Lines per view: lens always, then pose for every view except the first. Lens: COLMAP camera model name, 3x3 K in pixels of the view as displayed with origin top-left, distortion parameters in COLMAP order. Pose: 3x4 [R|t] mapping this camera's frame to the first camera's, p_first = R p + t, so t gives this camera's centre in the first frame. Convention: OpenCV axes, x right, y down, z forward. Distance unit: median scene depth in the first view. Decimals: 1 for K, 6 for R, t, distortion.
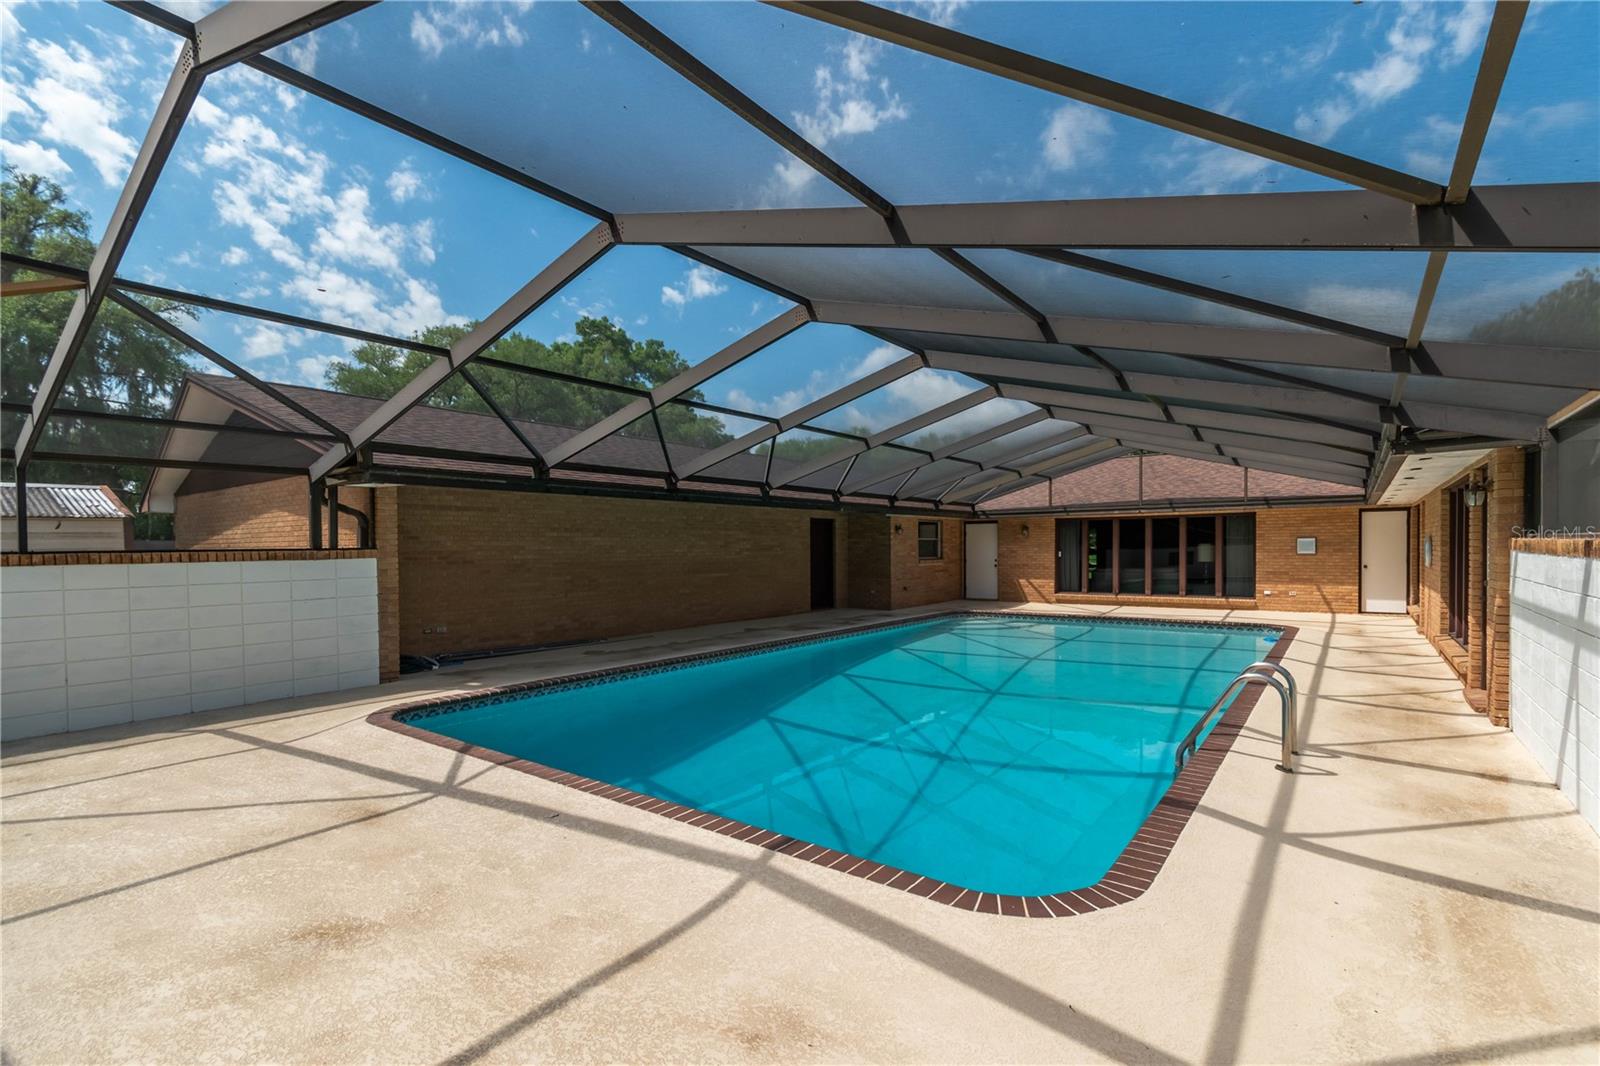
lens RADIAL K [[718.5, 0, 816.5], [0, 718.5, 558.6], [0, 0, 1]] dist [0.005273, -0.001452]
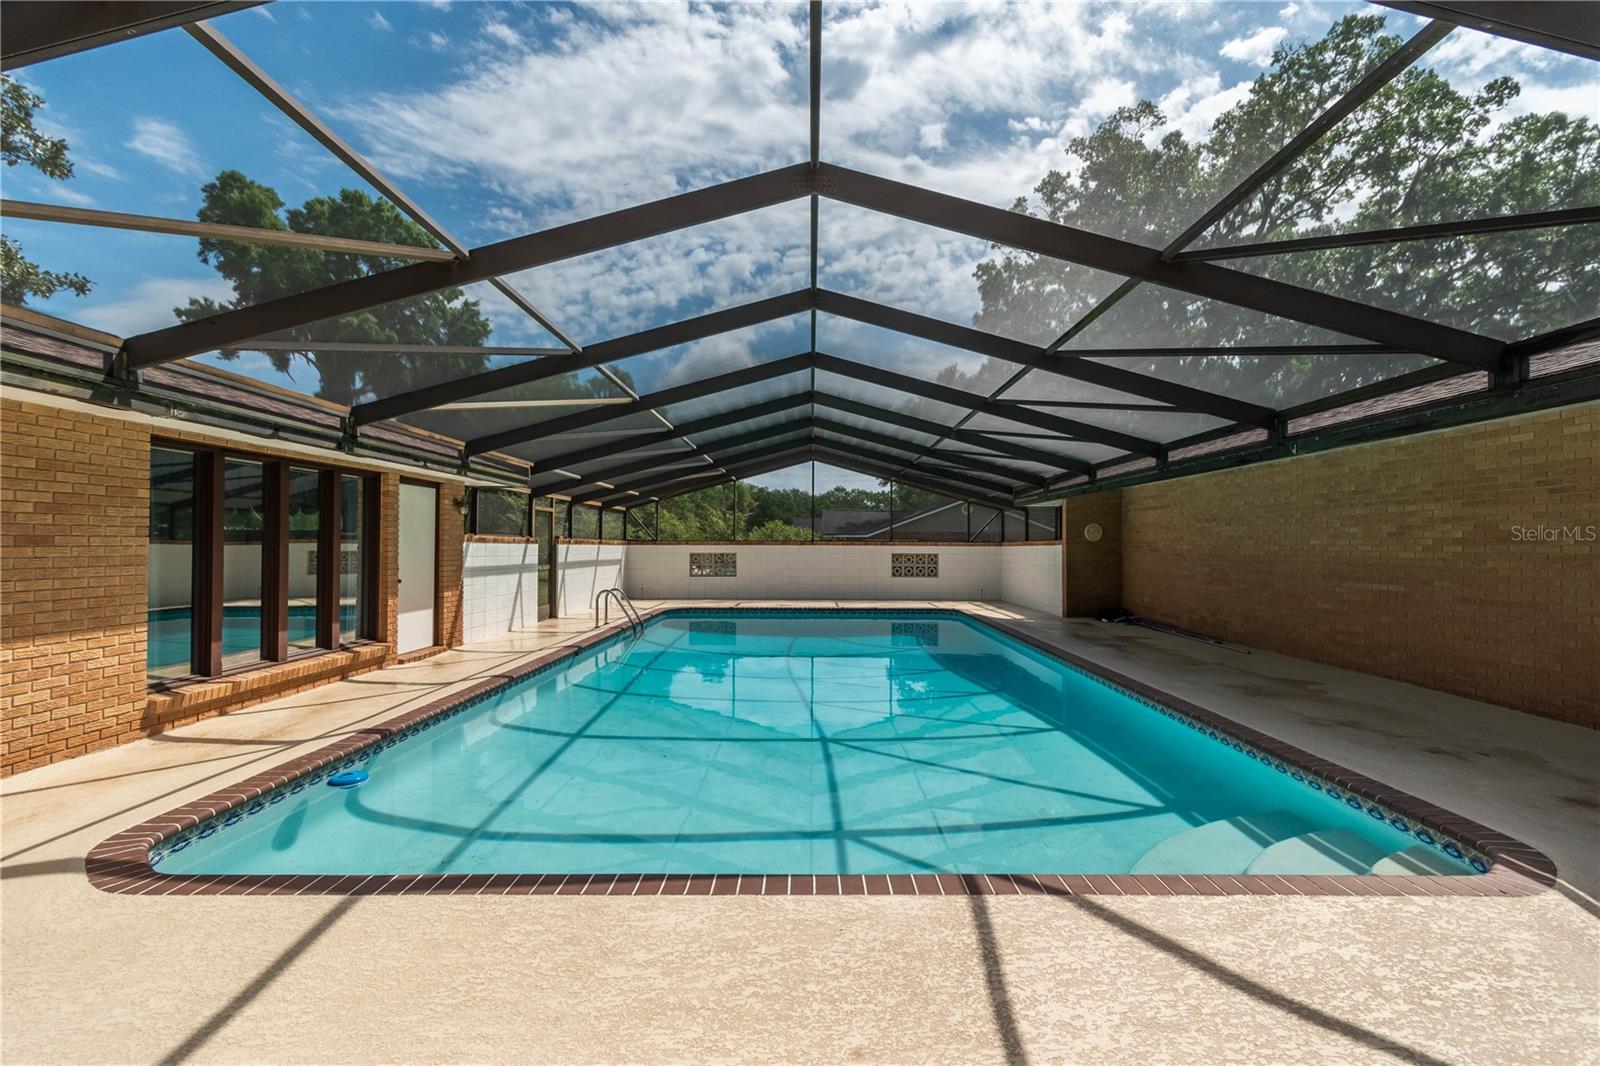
lens RADIAL K [[718.5, 0, 809.9], [0, 718.5, 524.5], [0, 0, 1]] dist [0.005273, -0.001452]
pose [[-0.804512, -0.011340, -0.593828, 0.474070], [-0.006451, 0.999926, -0.010355, -0.014626], [0.593902, -0.004500, -0.804525, 1.043215]]
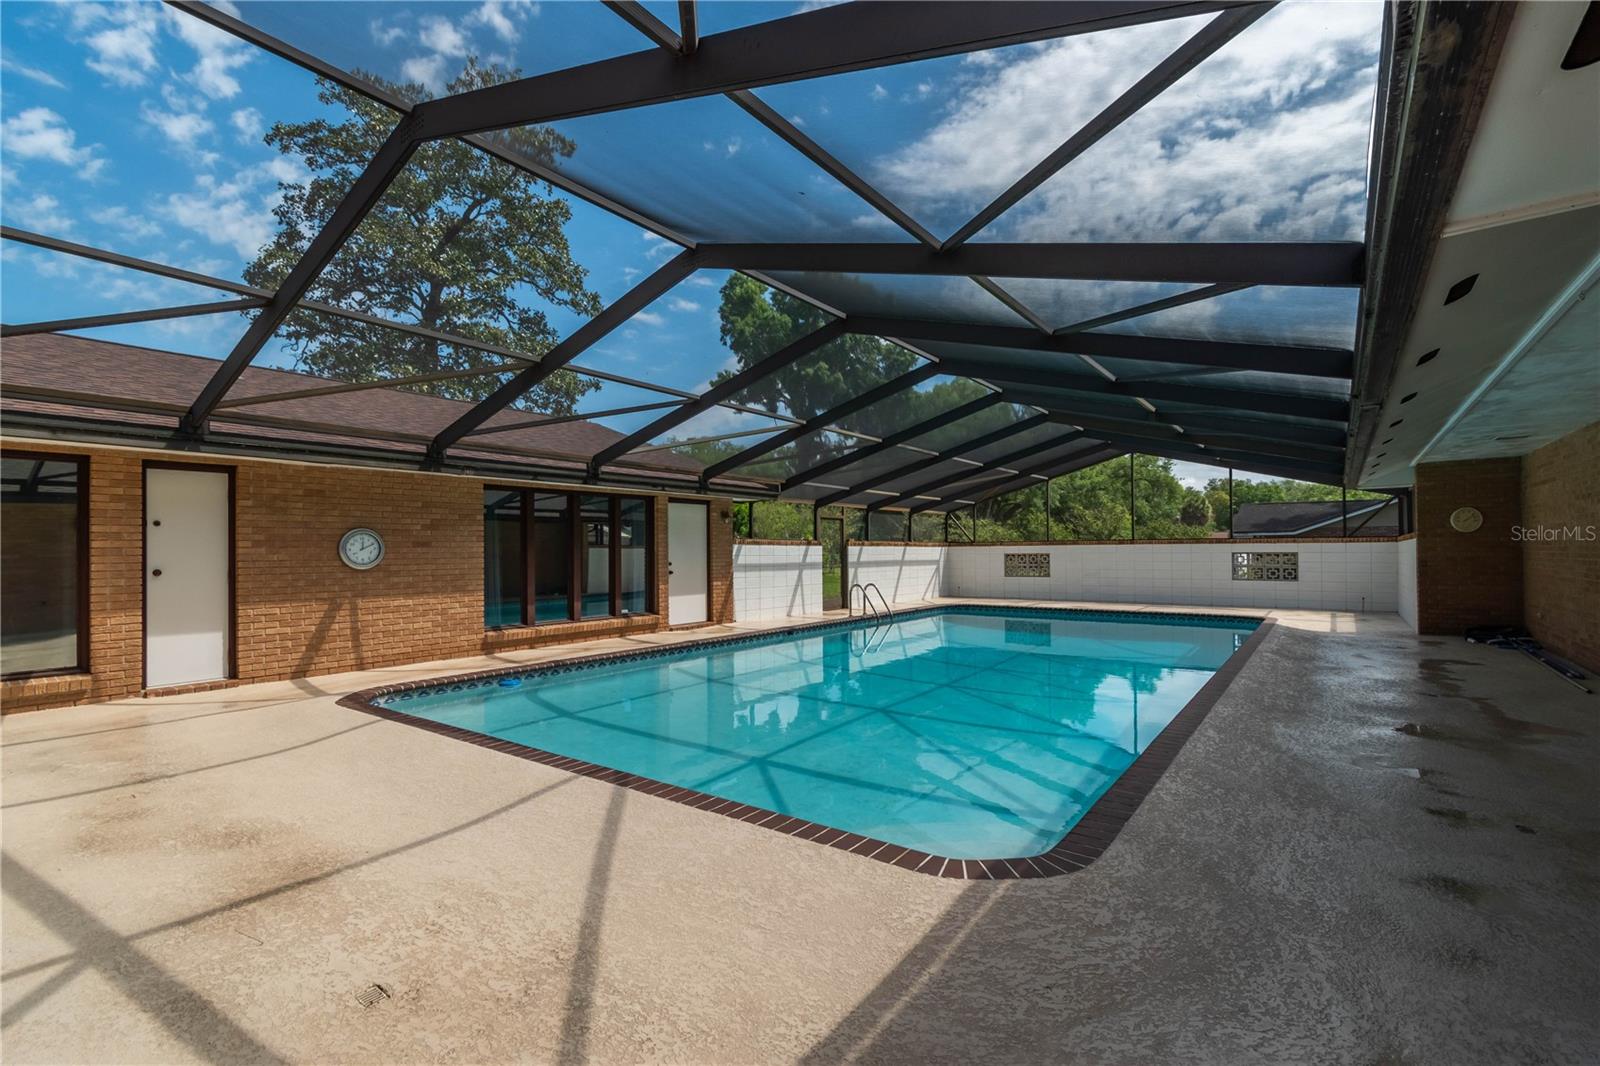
lens RADIAL K [[718.5, 0, 813.6], [0, 718.5, 549.6], [0, 0, 1]] dist [0.005273, -0.001452]
pose [[-0.999886, 0.015086, 0.000114, 0.252810], [0.015086, 0.999769, 0.015320, -0.009191], [0.000117, 0.015320, -0.999883, 1.179804]]
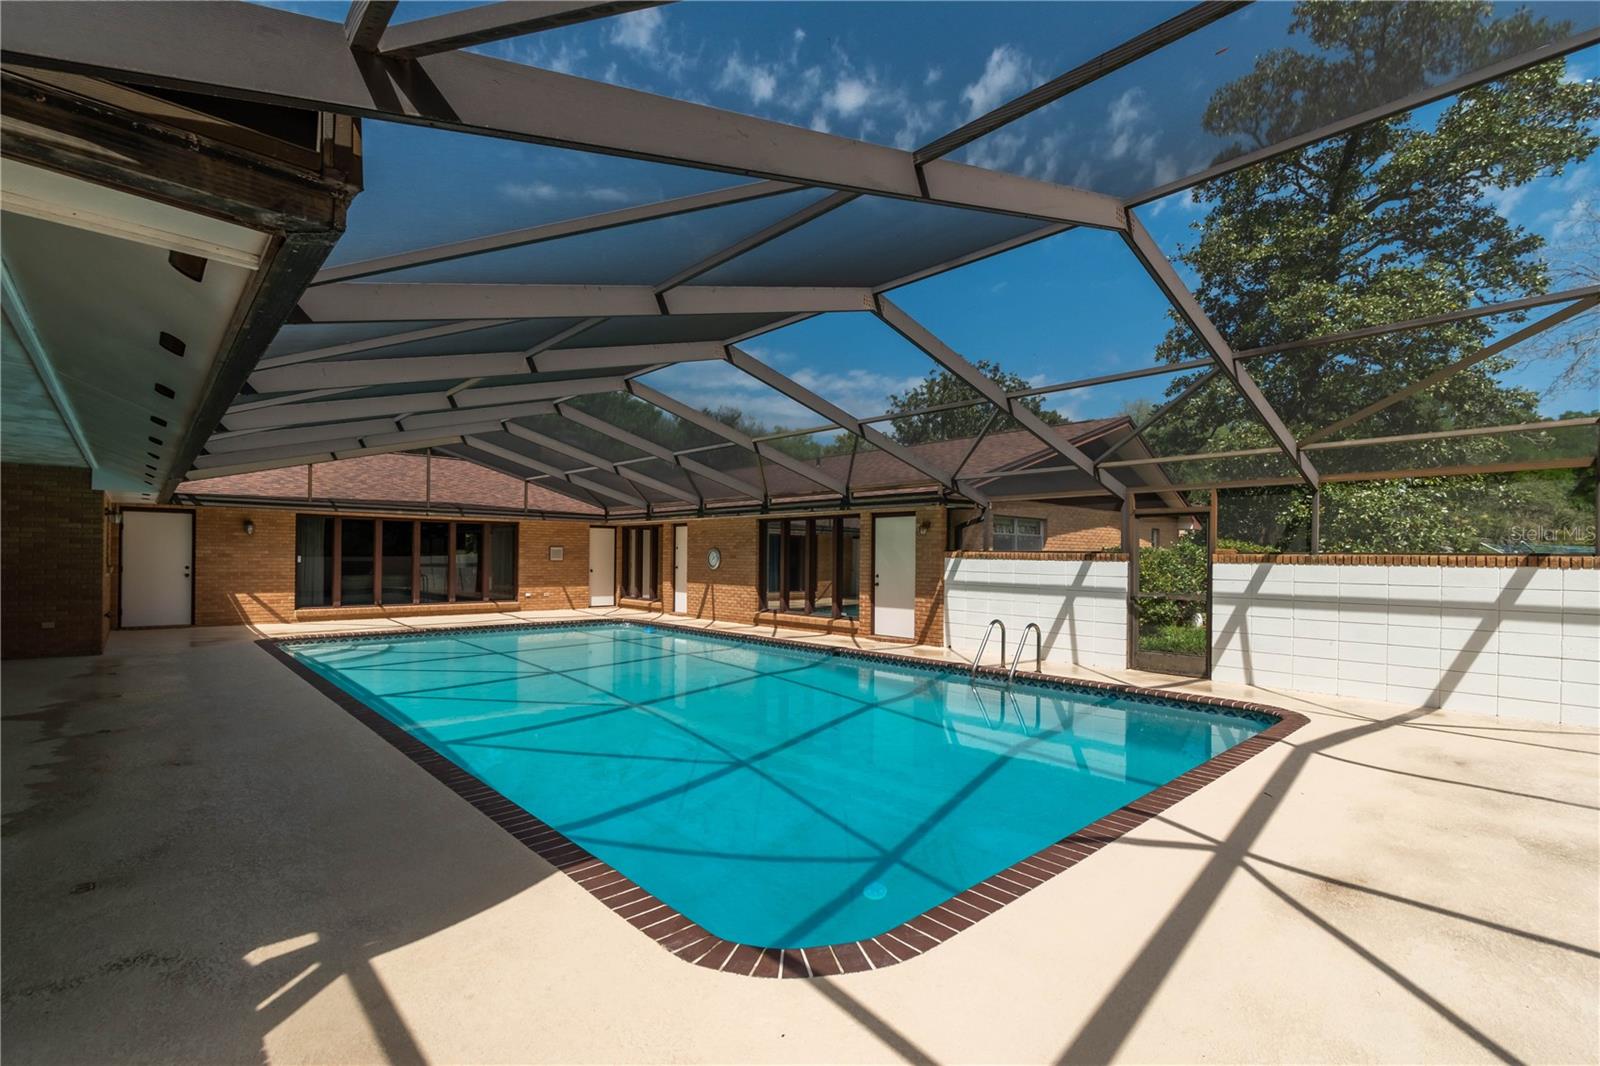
lens RADIAL K [[718.5, 0, 802.7], [0, 718.5, 567.1], [0, 0, 1]] dist [0.005273, -0.001452]
pose [[0.186767, -0.003377, 0.982398, -0.383827], [0.003748, 0.999989, 0.002725, 0.002603], [-0.982397, 0.003173, 0.186777, 0.366082]]
